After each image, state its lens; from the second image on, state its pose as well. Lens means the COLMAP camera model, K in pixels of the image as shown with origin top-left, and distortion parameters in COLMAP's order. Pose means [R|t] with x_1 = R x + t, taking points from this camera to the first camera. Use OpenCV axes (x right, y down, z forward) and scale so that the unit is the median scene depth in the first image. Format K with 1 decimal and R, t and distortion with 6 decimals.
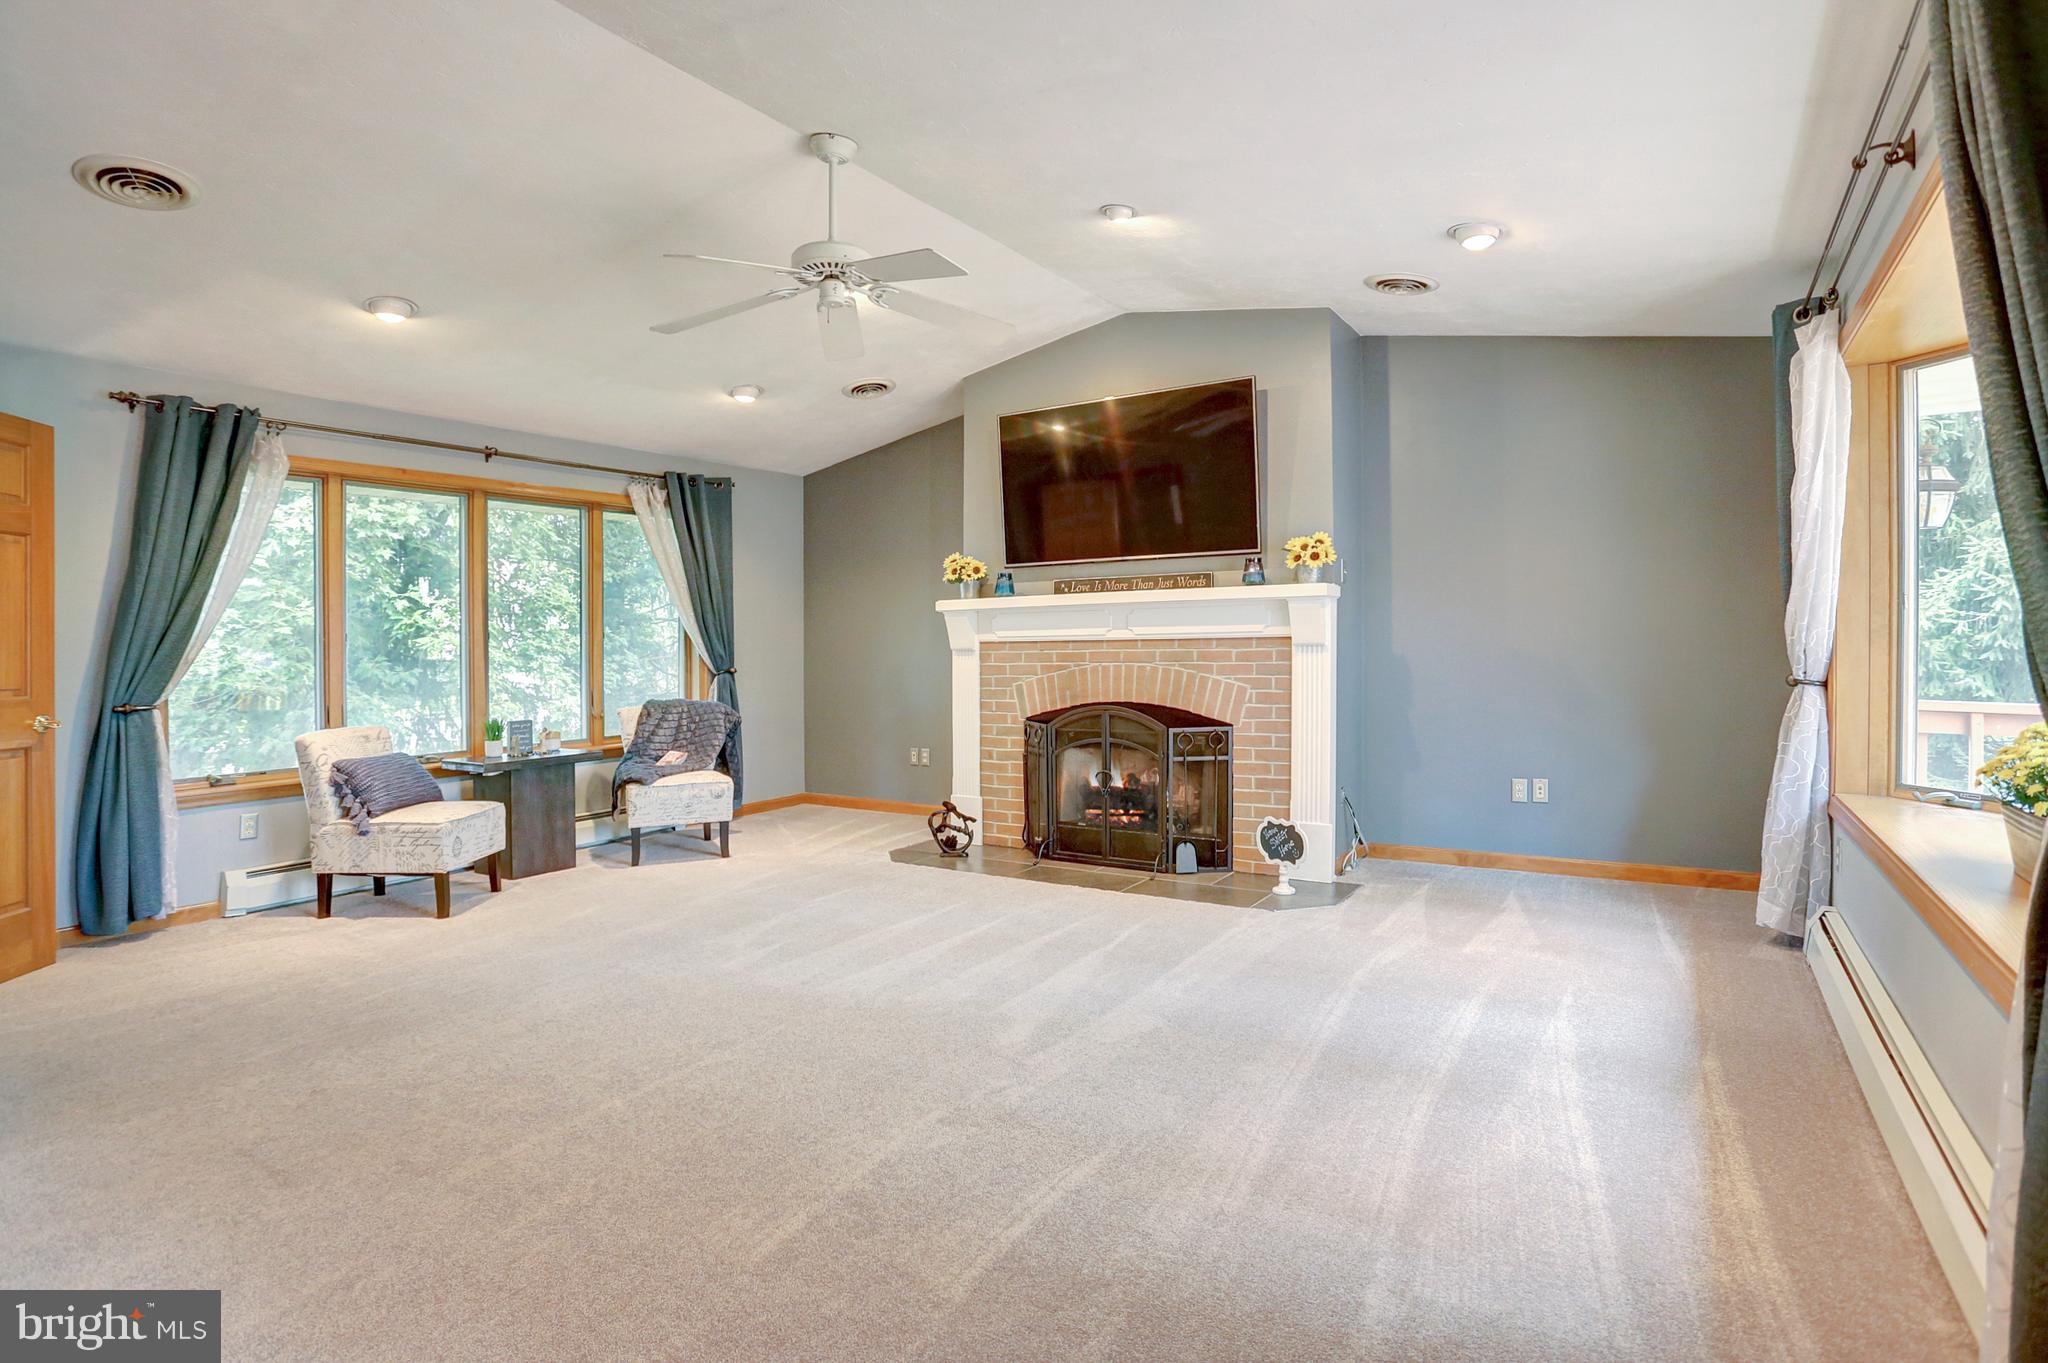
lens RADIAL K [[1003.0, 0, 1048.1], [0, 1003.0, 676.9], [0, 0, 1]] dist [-0.076805, 0.025960]
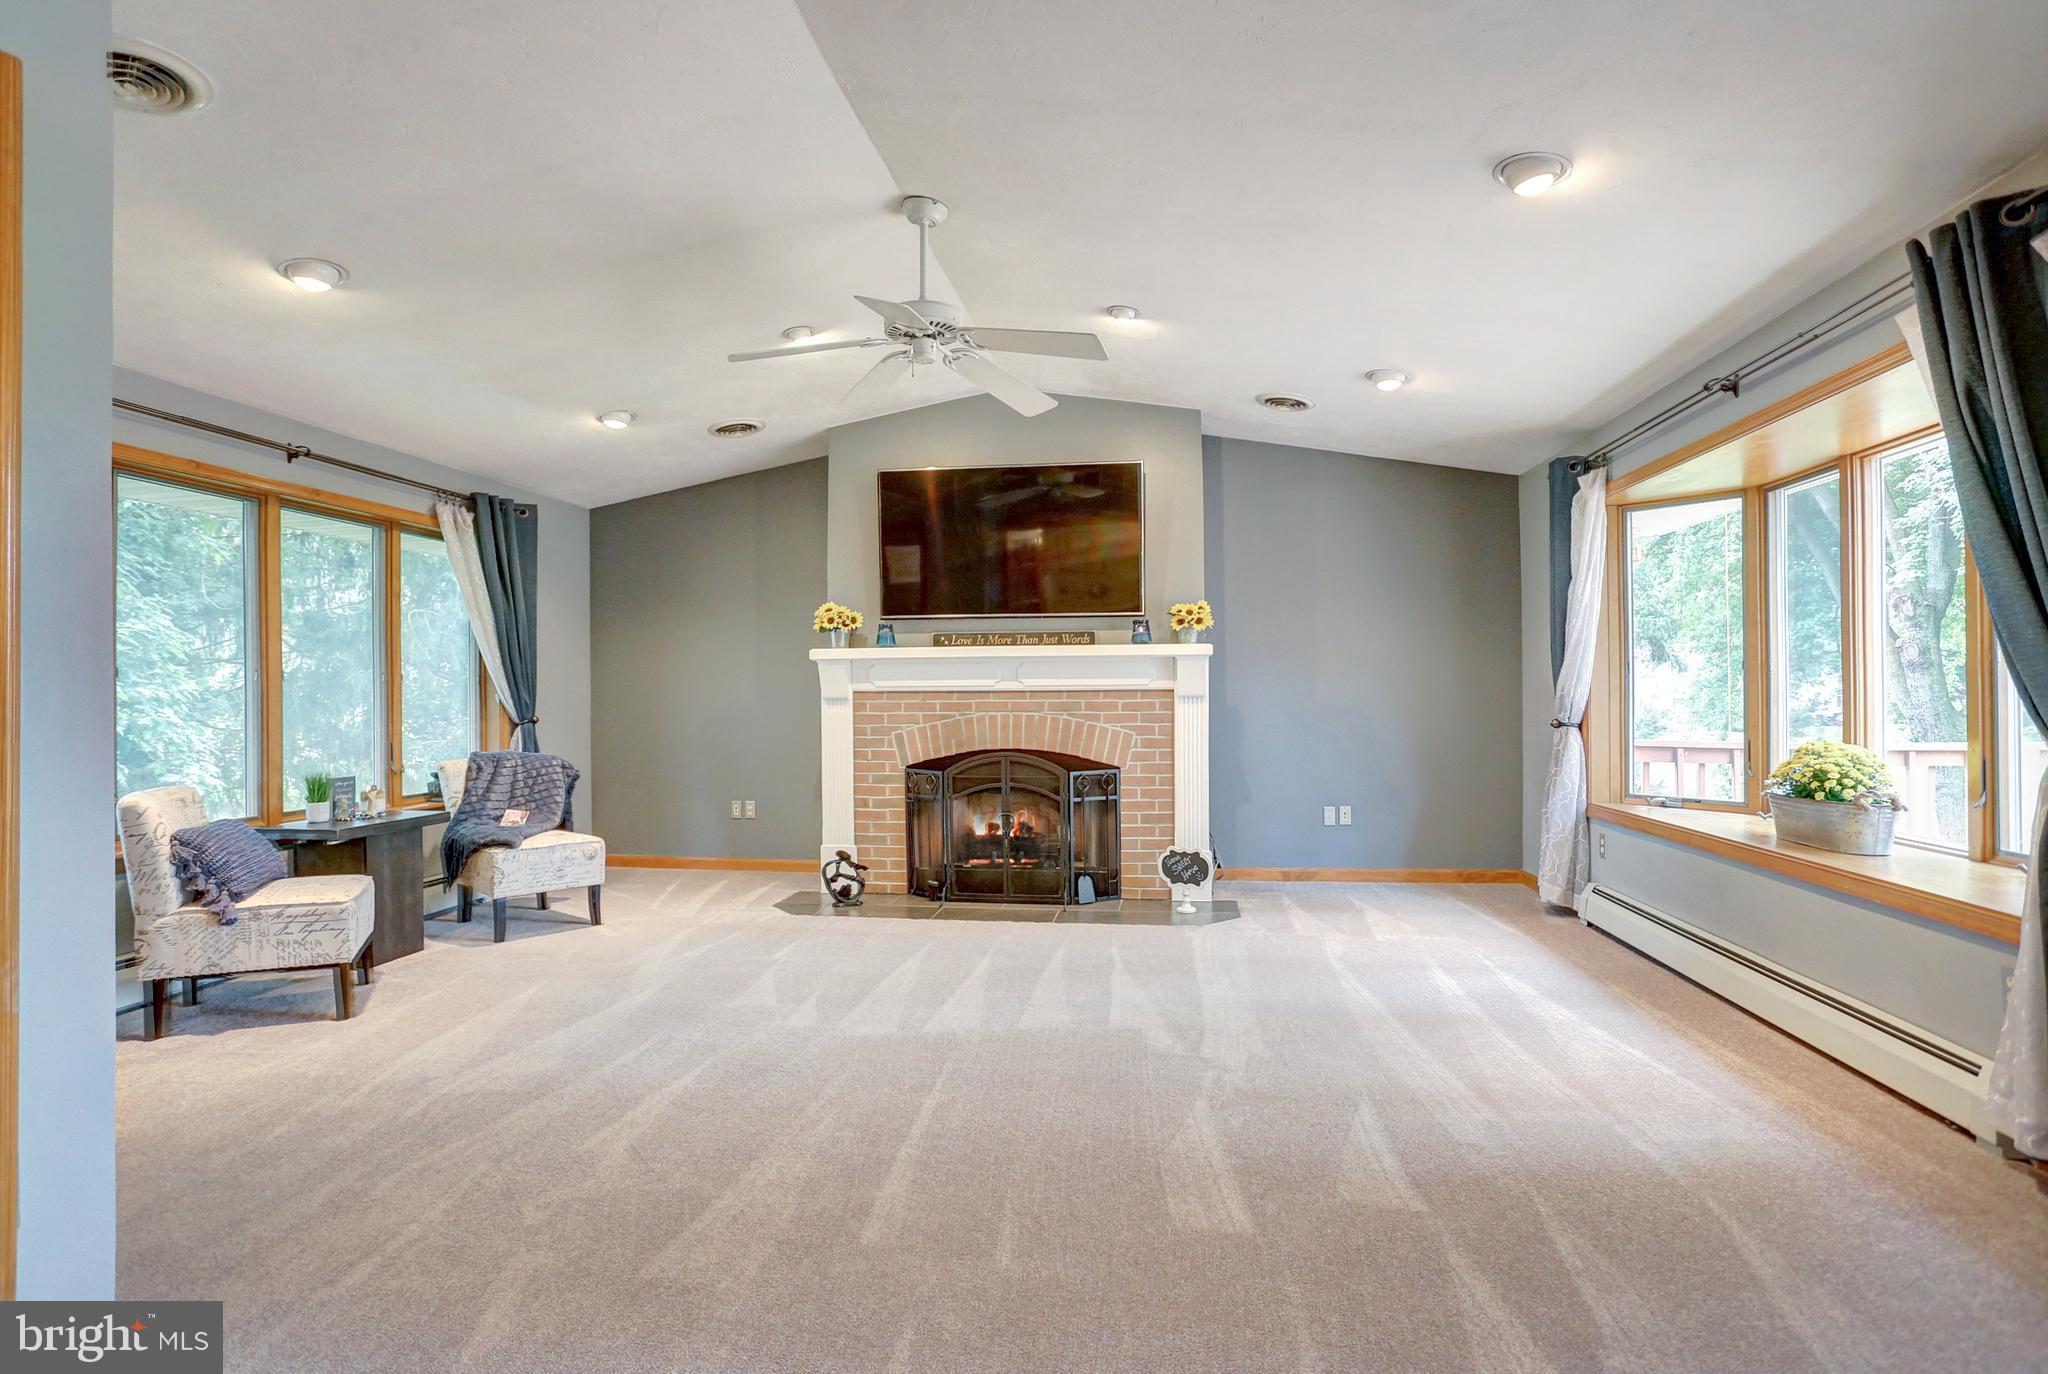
lens RADIAL K [[999.5, 0, 1035.5], [0, 999.5, 697.3], [0, 0, 1]] dist [-0.087485, 0.039871]
pose [[0.911911, 0.010397, 0.410257, -0.358999], [0.003653, 0.999434, -0.033449, 0.006277], [-0.410372, 0.032002, 0.911356, 0.016023]]
